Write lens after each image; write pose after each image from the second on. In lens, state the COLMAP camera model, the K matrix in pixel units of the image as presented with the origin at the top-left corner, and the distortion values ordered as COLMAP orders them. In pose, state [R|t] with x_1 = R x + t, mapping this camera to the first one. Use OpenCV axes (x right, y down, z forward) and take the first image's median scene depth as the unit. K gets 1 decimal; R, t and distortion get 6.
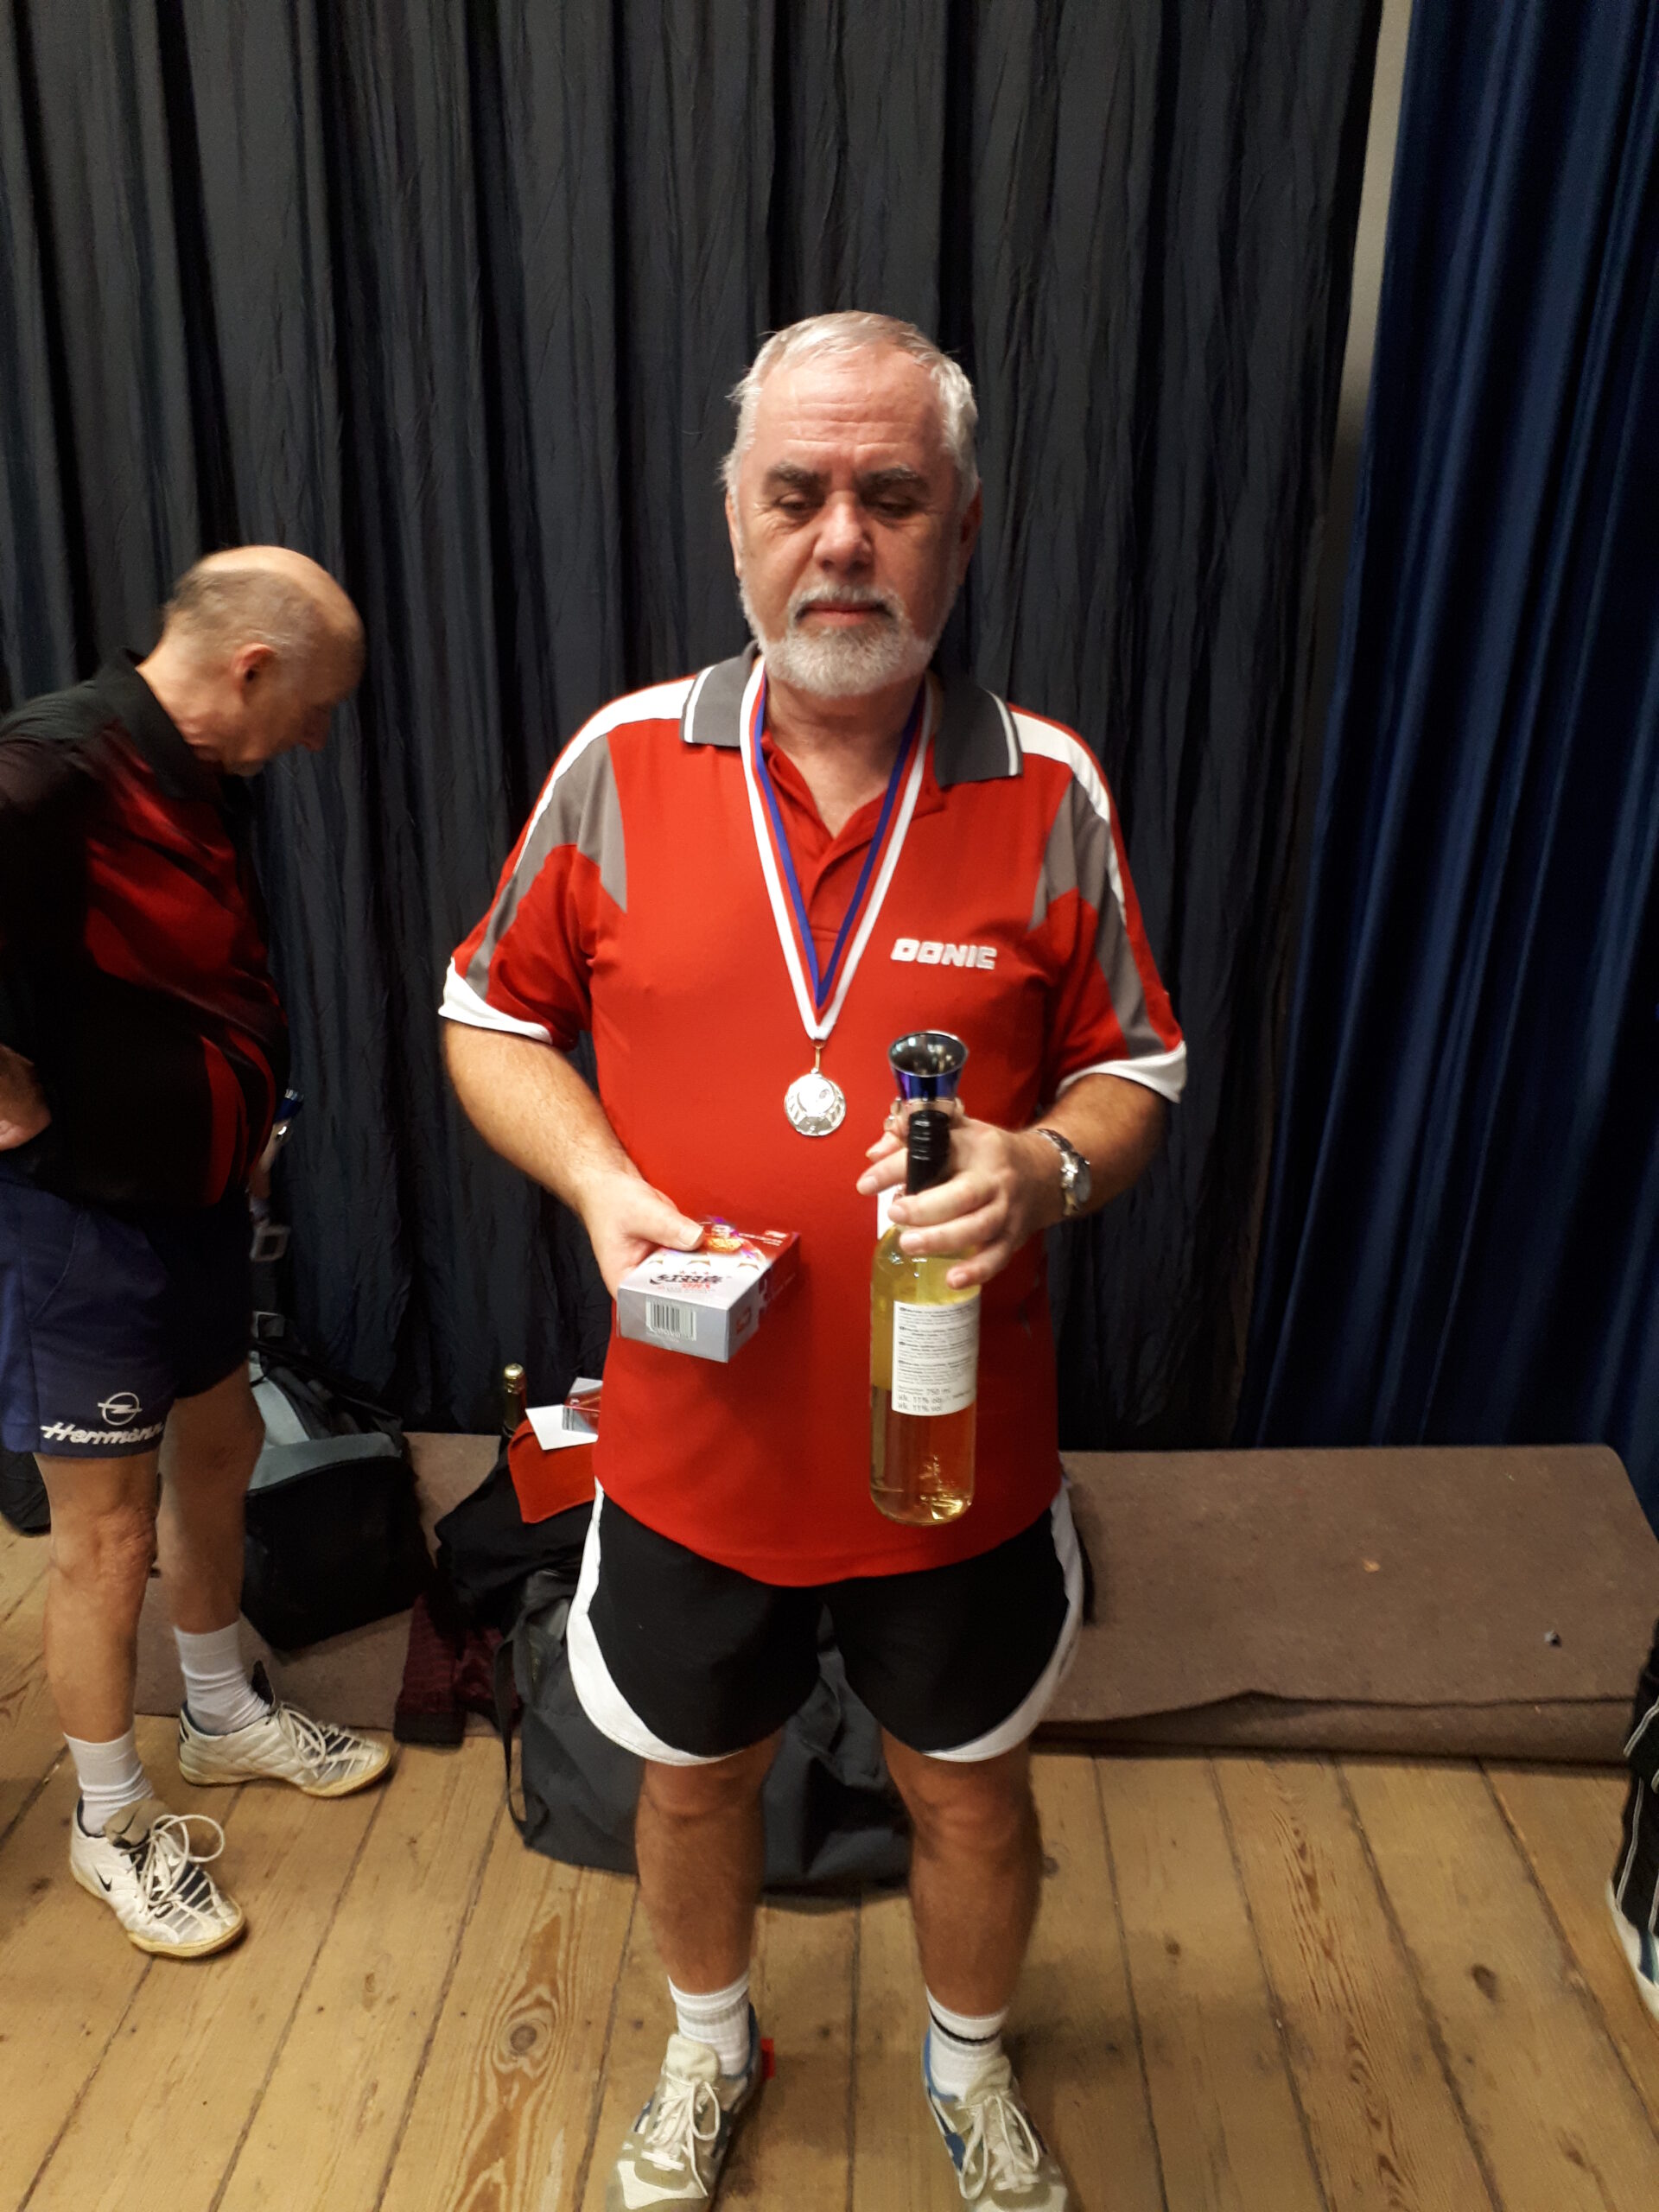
lens RADIAL K [[1733.0, 0, 849.4], [0, 1733.0, 1121.5], [0, 0, 1]] dist [-0.001560, -0.002080]
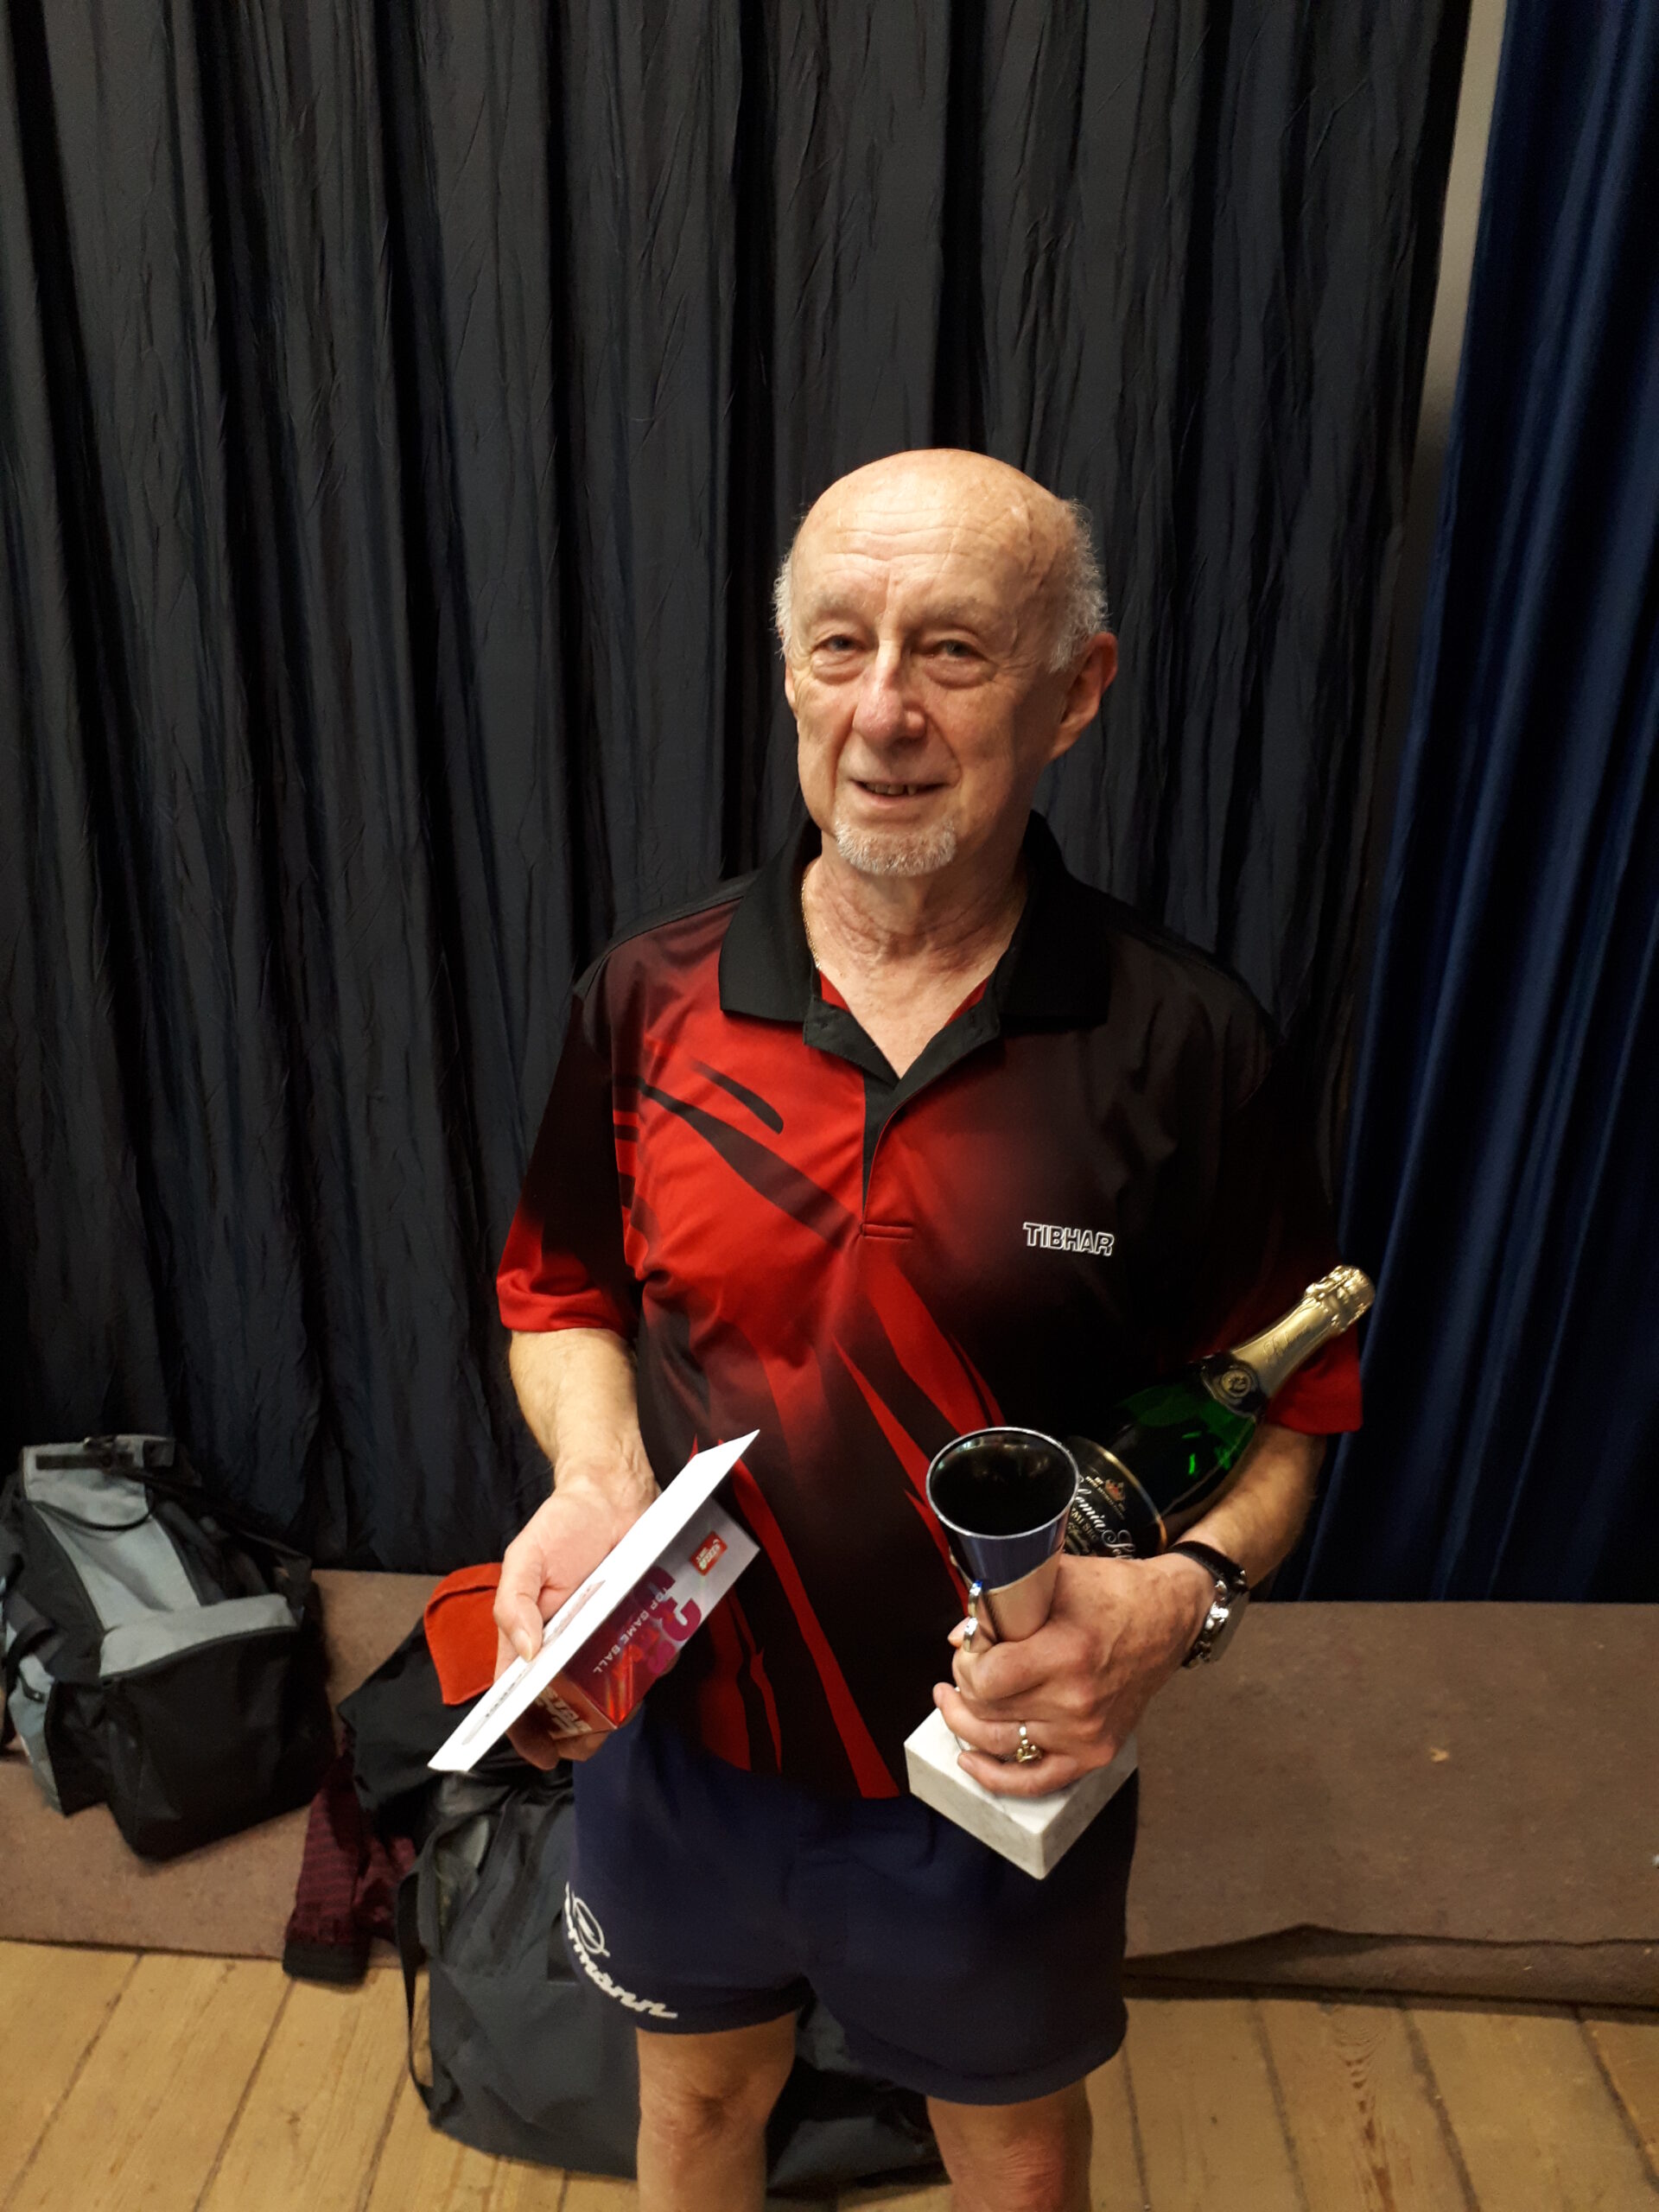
lens RADIAL K [[1765.7, 0, 837.5], [0, 1765.7, 1122.2], [0, 0, 1]] dist [-0.004849, 0.007215]
pose [[0.999984, 0.005551, -0.000760, 0.004983], [-0.005553, 0.999980, -0.003119, -0.058035], [0.000743, 0.003123, 0.999995, 0.153043]]
